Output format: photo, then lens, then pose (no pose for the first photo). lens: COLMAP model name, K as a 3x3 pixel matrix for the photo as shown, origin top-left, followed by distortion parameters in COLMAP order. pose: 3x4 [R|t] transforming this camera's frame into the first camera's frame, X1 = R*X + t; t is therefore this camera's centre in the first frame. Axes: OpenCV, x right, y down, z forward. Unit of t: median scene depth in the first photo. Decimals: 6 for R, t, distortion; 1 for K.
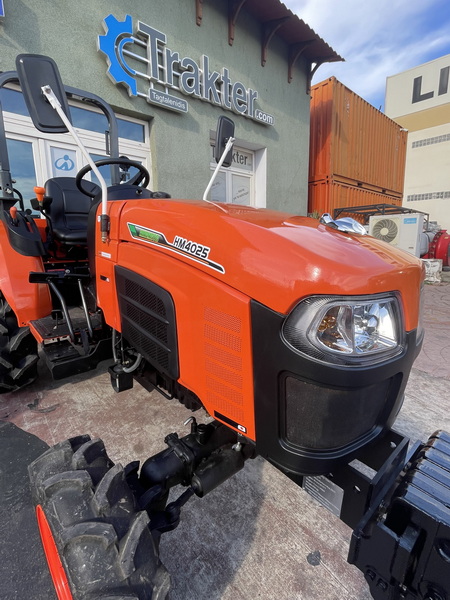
lens RADIAL K [[294.9, 0, 224.8], [0, 294.9, 296.3], [0, 0, 1]] dist [-0.009703, 0.004966]
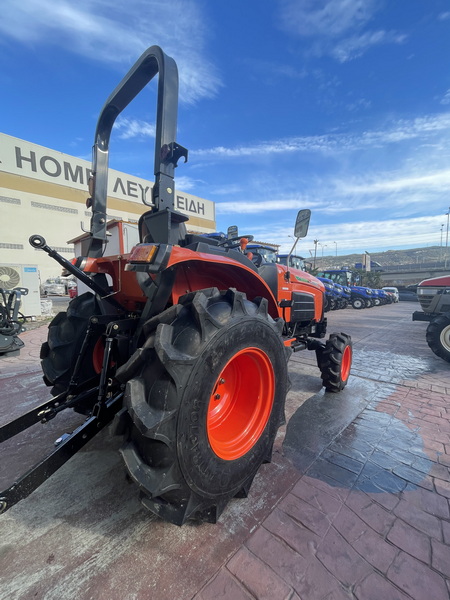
lens RADIAL K [[242.7, 0, 228.2], [0, 242.7, 295.8], [0, 0, 1]] dist [-0.003060, -0.000504]
pose [[-0.107509, -0.049826, 0.992955, -0.530361], [0.200702, 0.977093, 0.070761, -0.073737], [-0.973735, 0.206895, -0.095046, 0.392867]]
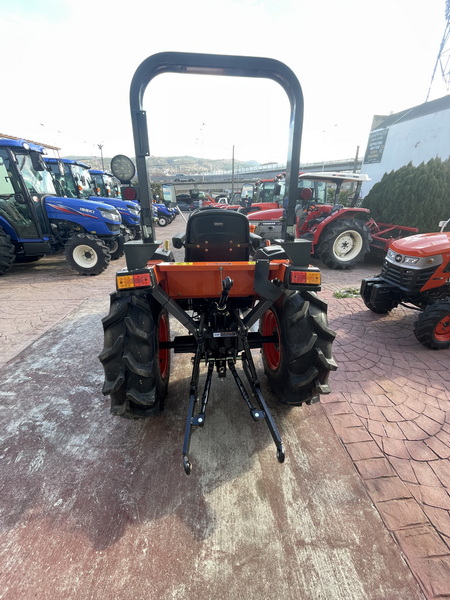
lens RADIAL K [[242.7, 0, 227.0], [0, 242.7, 296.1], [0, 0, 1]] dist [-0.003060, -0.000504]
pose [[-0.812778, -0.235002, 0.533072, -0.413691], [0.110453, 0.836271, 0.537076, -0.243805], [-0.572007, 0.495403, -0.653746, 0.670806]]
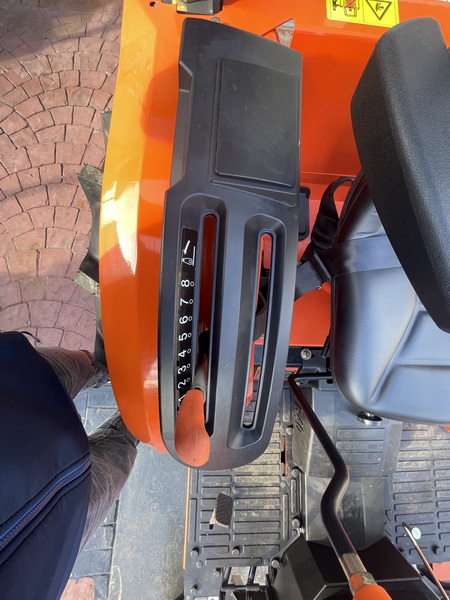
lens RADIAL K [[242.7, 0, 229.1], [0, 242.7, 299.0], [0, 0, 1]] dist [-0.003060, -0.000504]
pose [[0.726743, 0.684901, -0.052482, -0.245602], [-0.223707, 0.308226, 0.924636, -0.144202], [0.649461, -0.660232, 0.377219, 0.333152]]
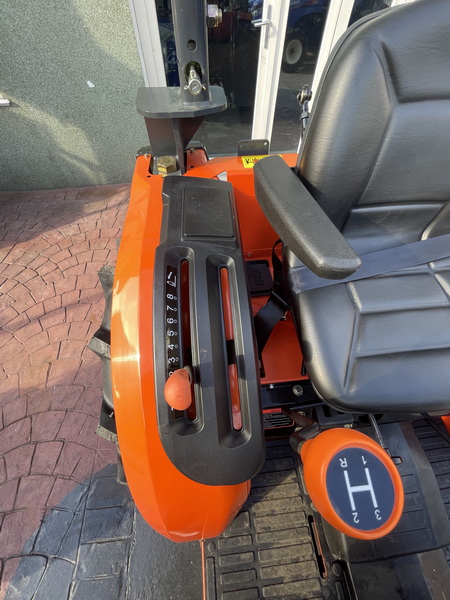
lens RADIAL K [[242.7, 0, 228.4], [0, 242.7, 298.3], [0, 0, 1]] dist [-0.003060, -0.000504]
pose [[0.815112, 0.478561, -0.326453, -0.218071], [-0.126588, 0.697049, 0.705760, -0.151285], [0.565303, -0.533949, 0.628754, 0.311416]]
